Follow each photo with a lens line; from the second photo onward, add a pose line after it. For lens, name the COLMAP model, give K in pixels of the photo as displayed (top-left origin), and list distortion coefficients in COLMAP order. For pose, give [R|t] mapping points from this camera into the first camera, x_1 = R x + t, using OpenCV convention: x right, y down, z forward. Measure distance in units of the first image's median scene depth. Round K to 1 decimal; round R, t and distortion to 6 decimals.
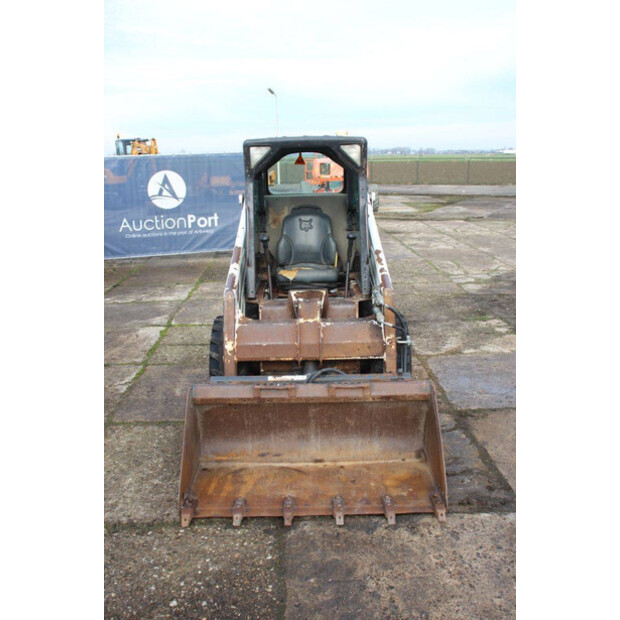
lens RADIAL K [[601.4, 0, 310.0], [0, 601.4, 310.0], [0, 0, 1]] dist [-0.112629, 0.148743]
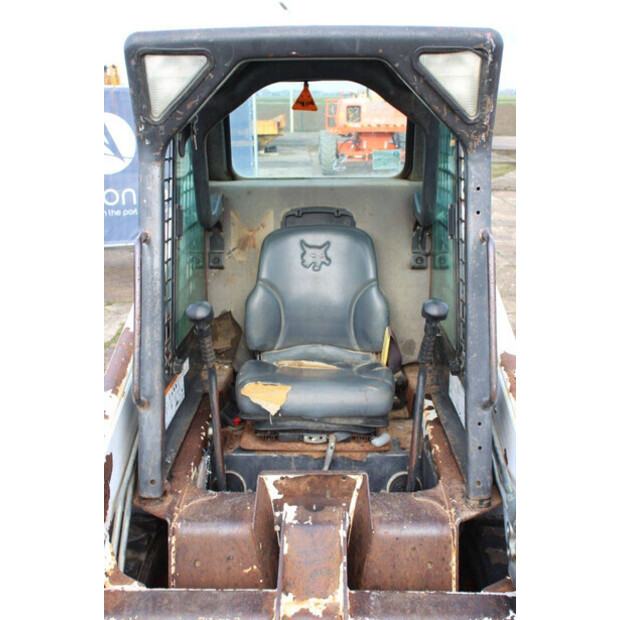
lens RADIAL K [[732.6, 0, 310.0], [0, 732.6, 310.0], [0, 0, 1]] dist [-0.009104, 0.008766]
pose [[0.999413, 0.022487, -0.025828, 0.004260], [-0.021635, 0.999228, 0.032789, -0.147011], [0.026546, -0.032211, 0.999128, 0.589440]]
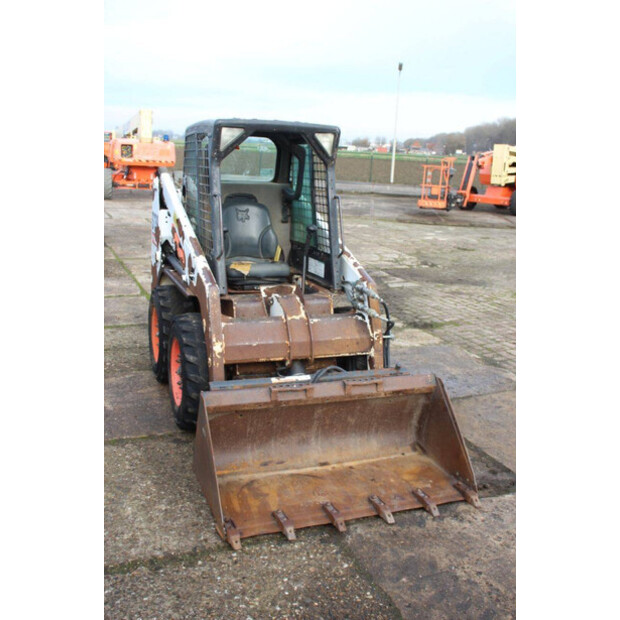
lens RADIAL K [[652.6, 0, 310.0], [0, 652.6, 310.0], [0, 0, 1]] dist [-0.083620, 0.172783]
pose [[0.932893, -0.018419, 0.359682, -0.332787], [0.018000, 0.999828, 0.004512, 0.001741], [-0.359703, 0.002265, 0.933064, 0.035783]]
